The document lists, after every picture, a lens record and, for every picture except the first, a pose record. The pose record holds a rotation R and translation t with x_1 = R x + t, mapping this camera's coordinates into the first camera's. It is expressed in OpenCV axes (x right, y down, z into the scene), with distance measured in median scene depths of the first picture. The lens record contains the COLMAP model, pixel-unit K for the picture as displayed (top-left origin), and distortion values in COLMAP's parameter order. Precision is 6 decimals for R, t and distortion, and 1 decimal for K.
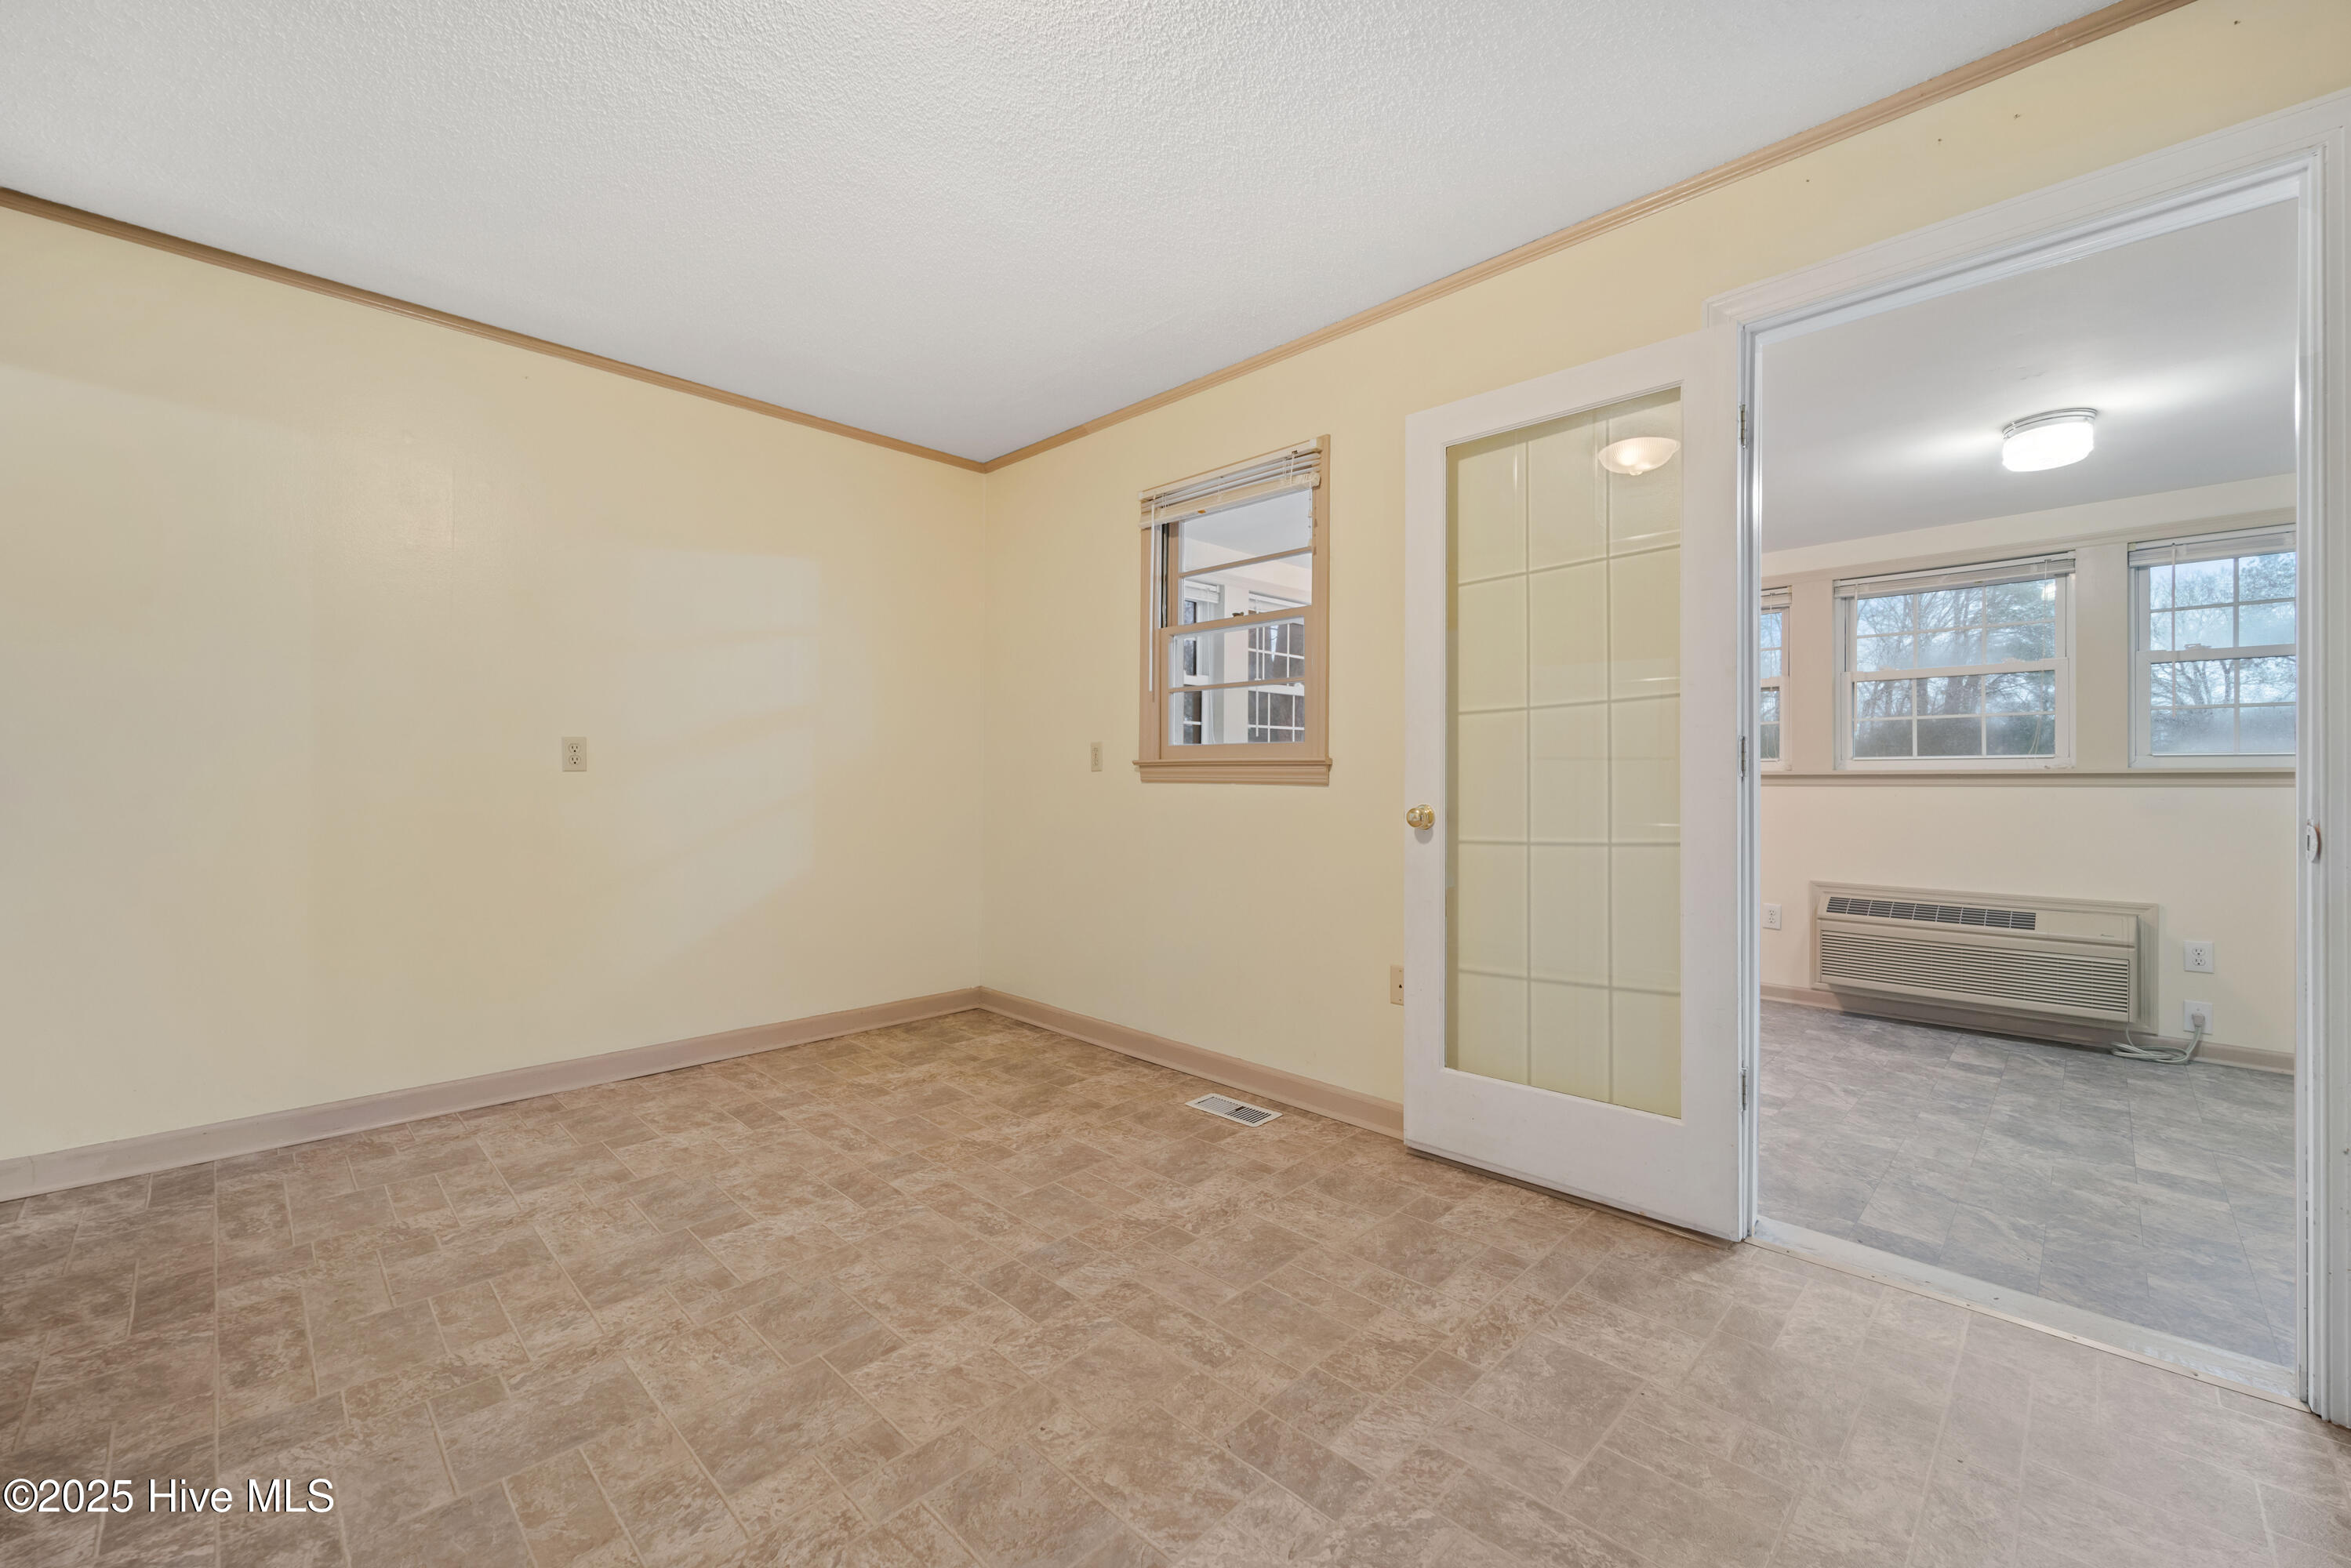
lens RADIAL K [[957.7, 0, 1171.0], [0, 957.7, 744.5], [0, 0, 1]] dist [-0.007675, -0.001584]
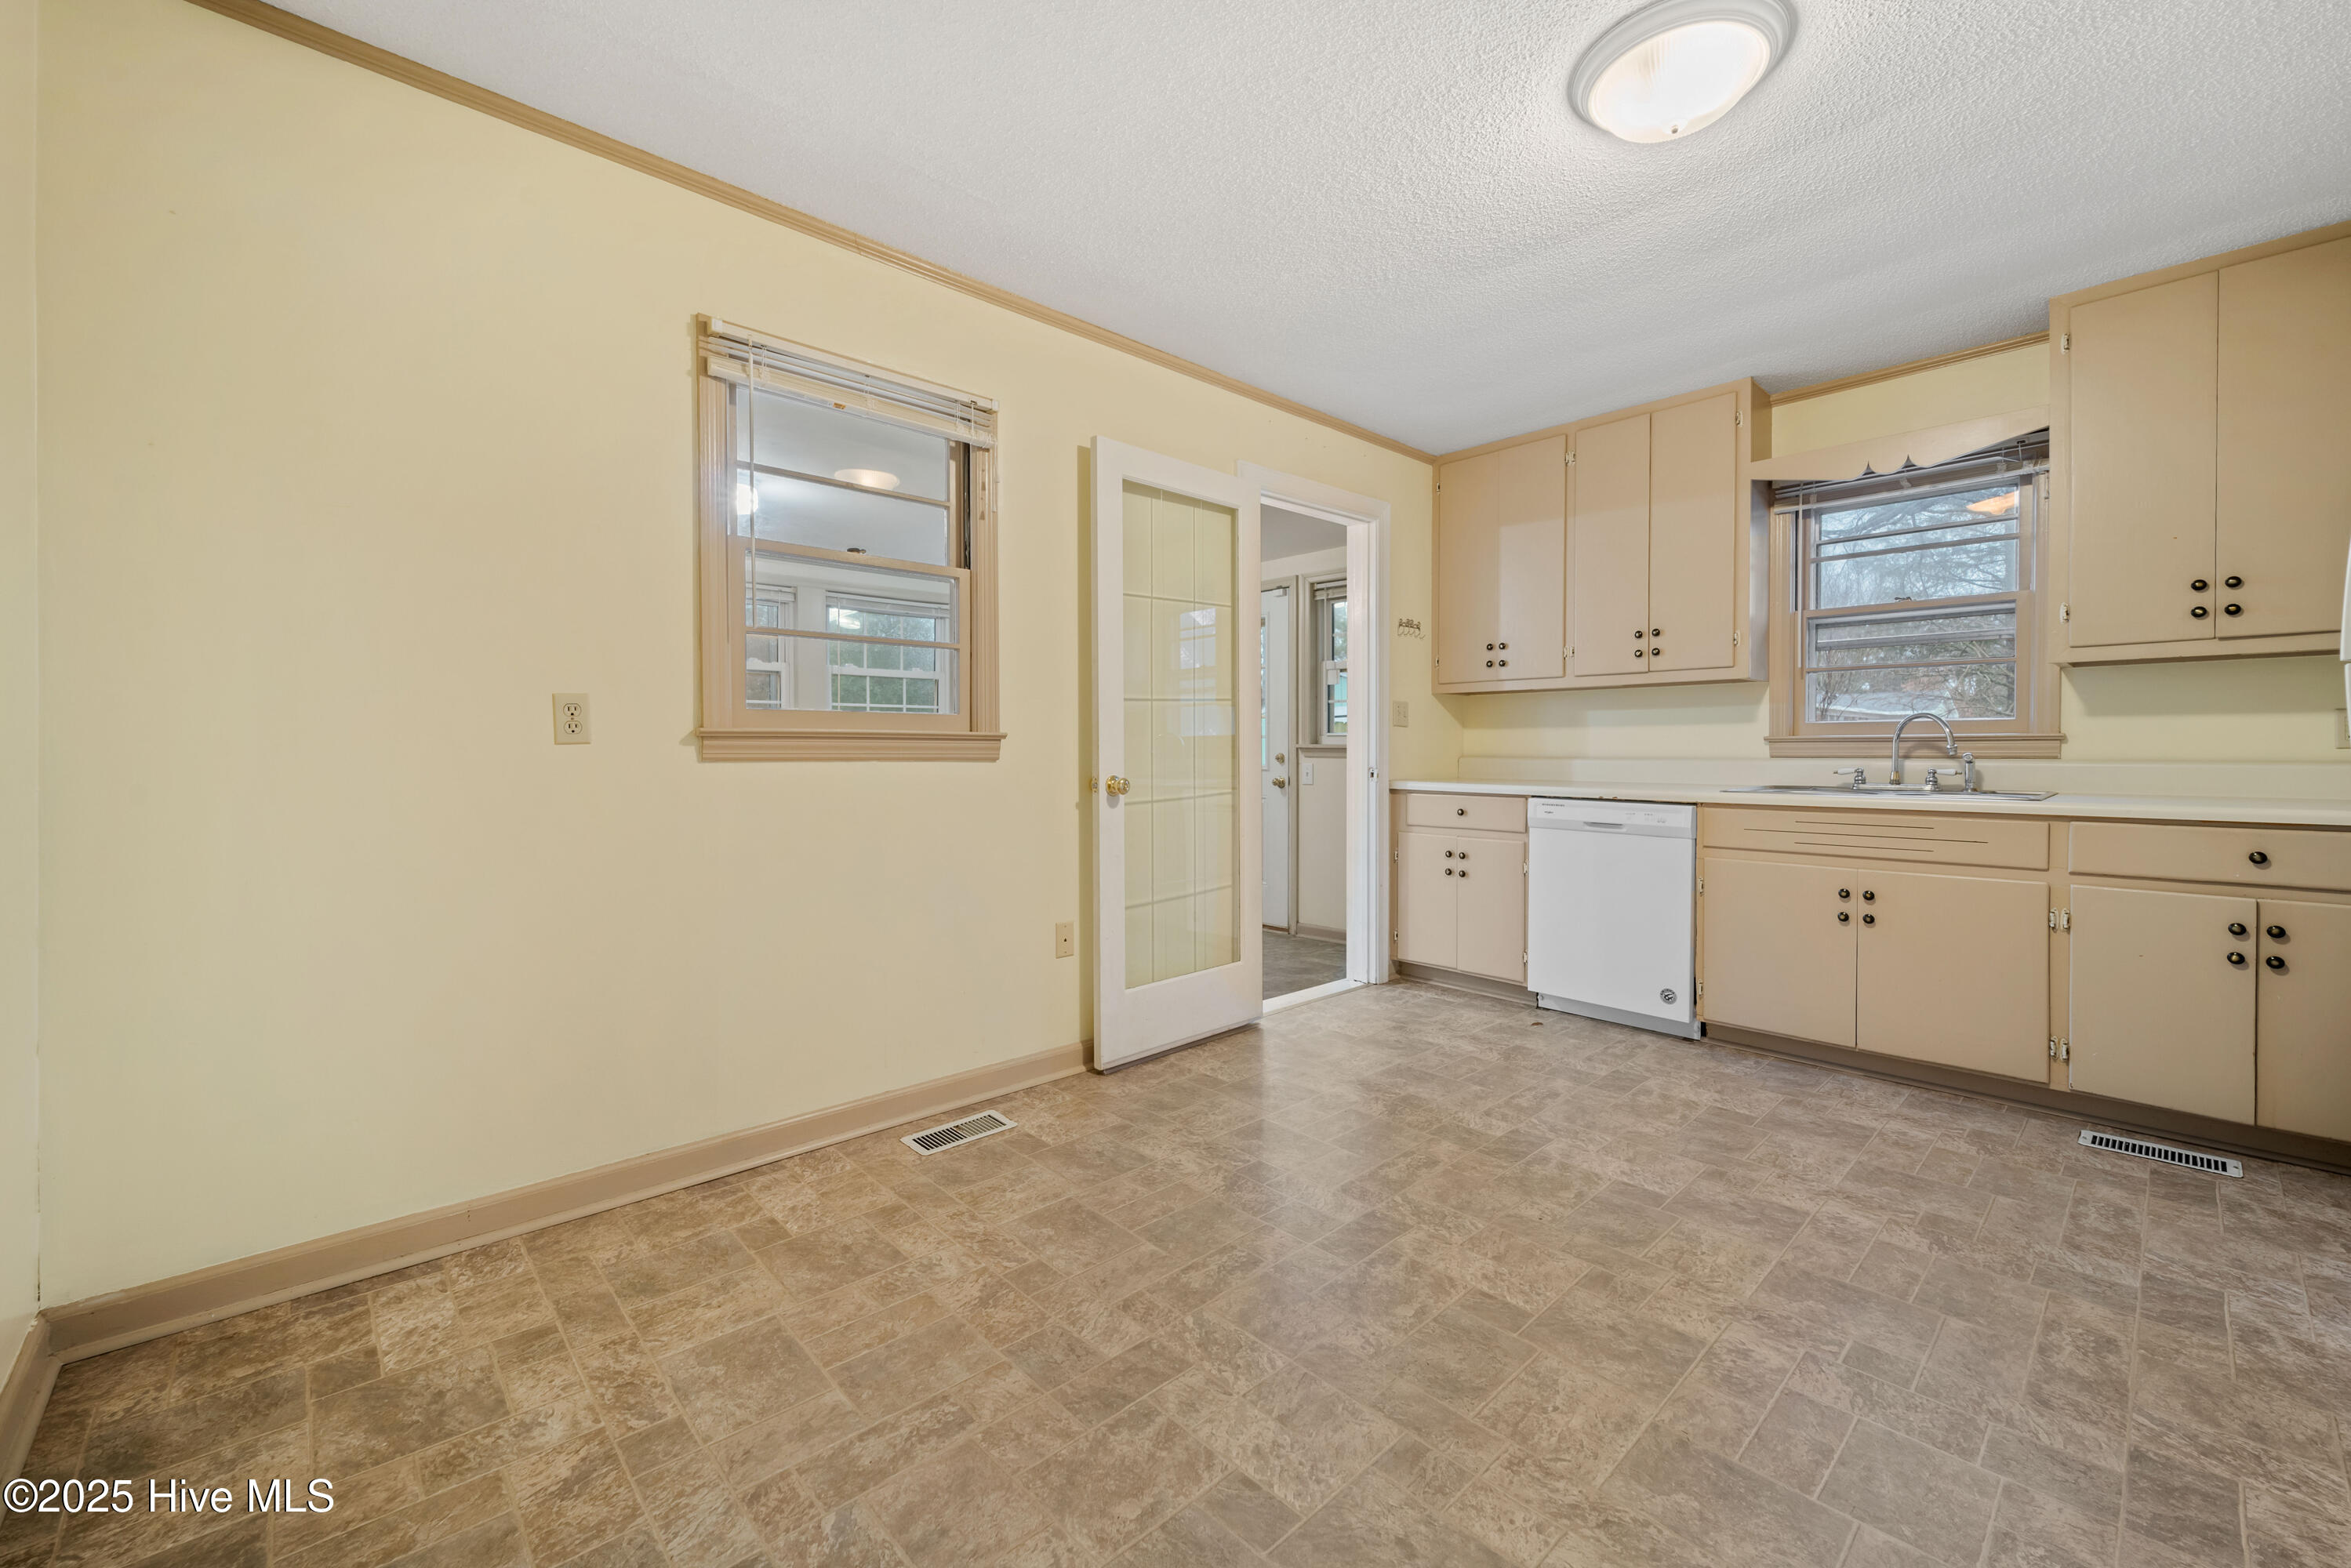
lens RADIAL K [[957.7, 0, 1184.8], [0, 957.7, 783.0], [0, 0, 1]] dist [-0.007675, -0.001584]
pose [[0.023073, -0.040103, 0.998929, -1.093309], [-0.030878, 0.998690, 0.040806, 0.029627], [-0.999257, -0.031787, 0.021804, 1.089232]]
